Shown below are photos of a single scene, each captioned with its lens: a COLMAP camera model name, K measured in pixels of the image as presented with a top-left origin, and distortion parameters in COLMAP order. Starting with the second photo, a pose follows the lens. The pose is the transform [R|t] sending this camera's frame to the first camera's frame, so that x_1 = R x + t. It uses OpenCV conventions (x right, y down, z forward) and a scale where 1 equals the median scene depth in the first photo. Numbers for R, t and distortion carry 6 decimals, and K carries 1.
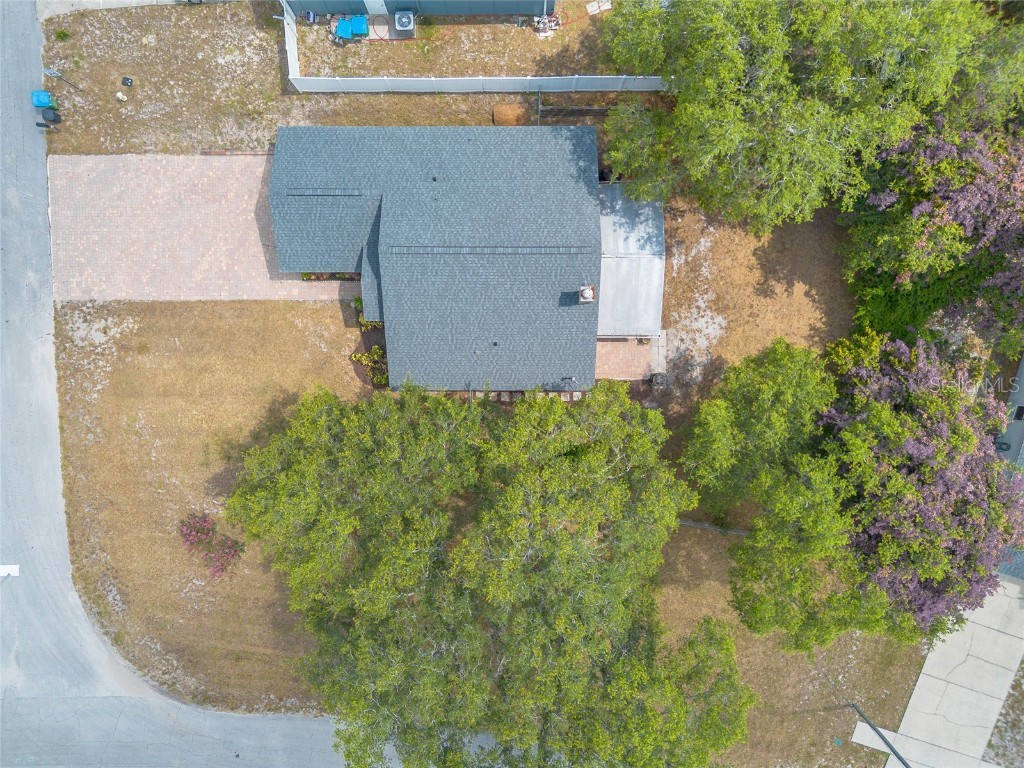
lens RADIAL K [[732.7, 0, 512.0], [0, 732.7, 384.0], [0, 0, 1]] dist [0.054219, -0.047952]
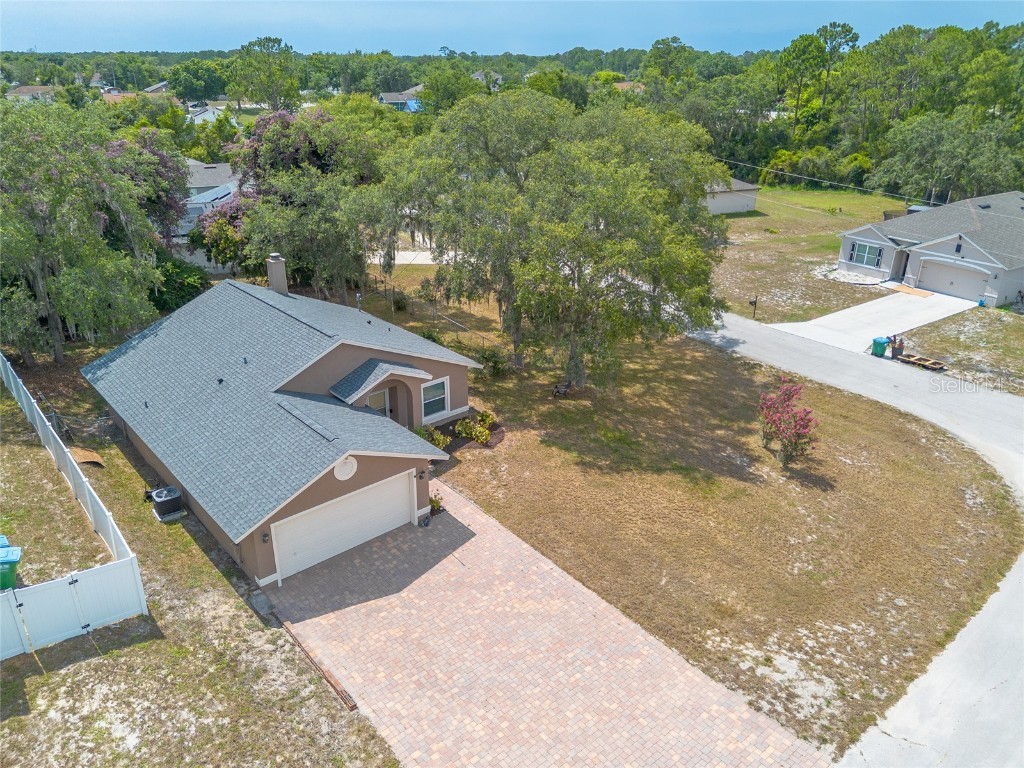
lens RADIAL K [[744.0, 0, 495.0], [0, 744.0, 384.9], [0, 0, 1]] dist [0.051634, -0.051066]
pose [[-0.645721, -0.297747, 0.703130, -0.727794], [0.763439, -0.269027, 0.587184, -0.454377], [0.014329, 0.915954, 0.401028, 0.624945]]
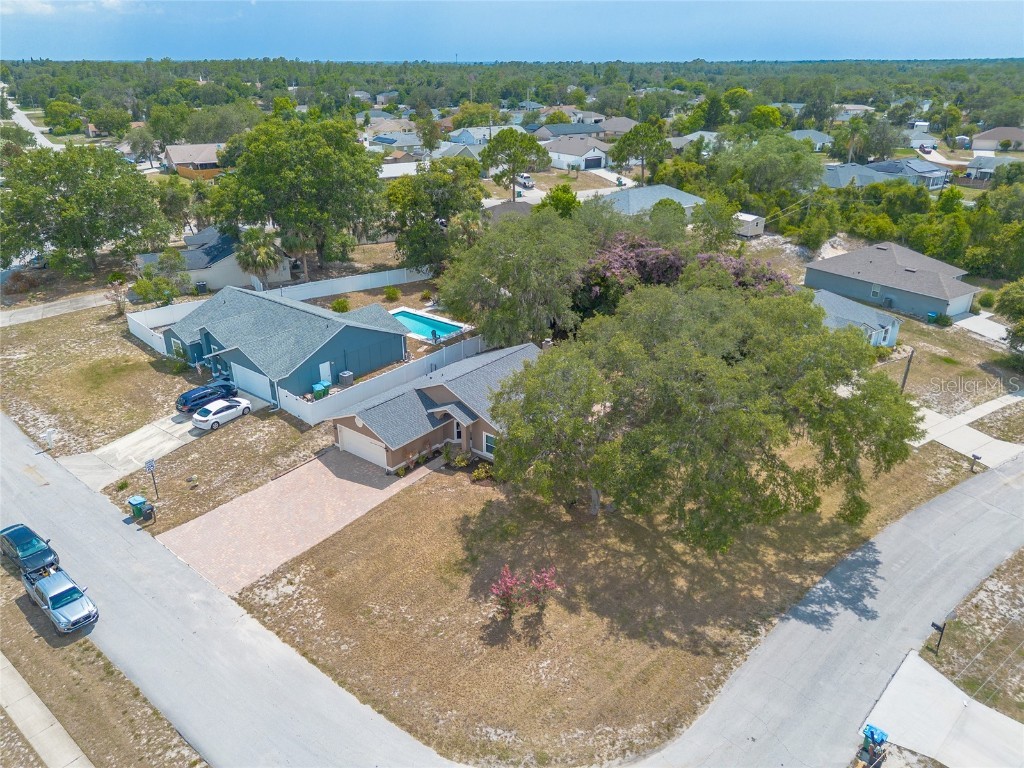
lens RADIAL K [[735.8, 0, 512.0], [0, 735.8, 384.0], [0, 0, 1]] dist [0.052498, -0.048782]
pose [[0.626578, -0.306006, 0.716771, -0.998616], [0.779332, 0.238418, -0.579481, 0.683280], [0.006433, 0.921693, 0.387868, 0.359555]]
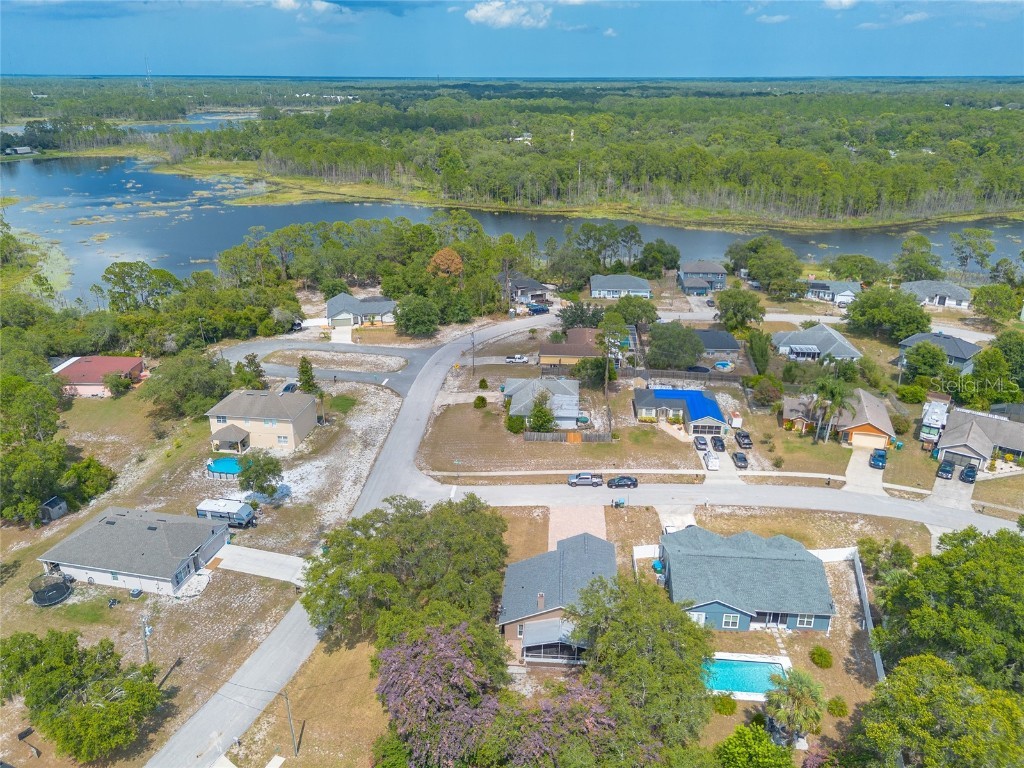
lens RADIAL K [[735.6, 0, 512.0], [0, 735.6, 384.0], [0, 0, 1]] dist [0.076225, -0.093788]
pose [[-0.075893, 0.386787, -0.919041, 1.685278], [-0.997041, -0.040739, 0.065189, -0.135094], [-0.012227, 0.921269, 0.388735, -0.450728]]
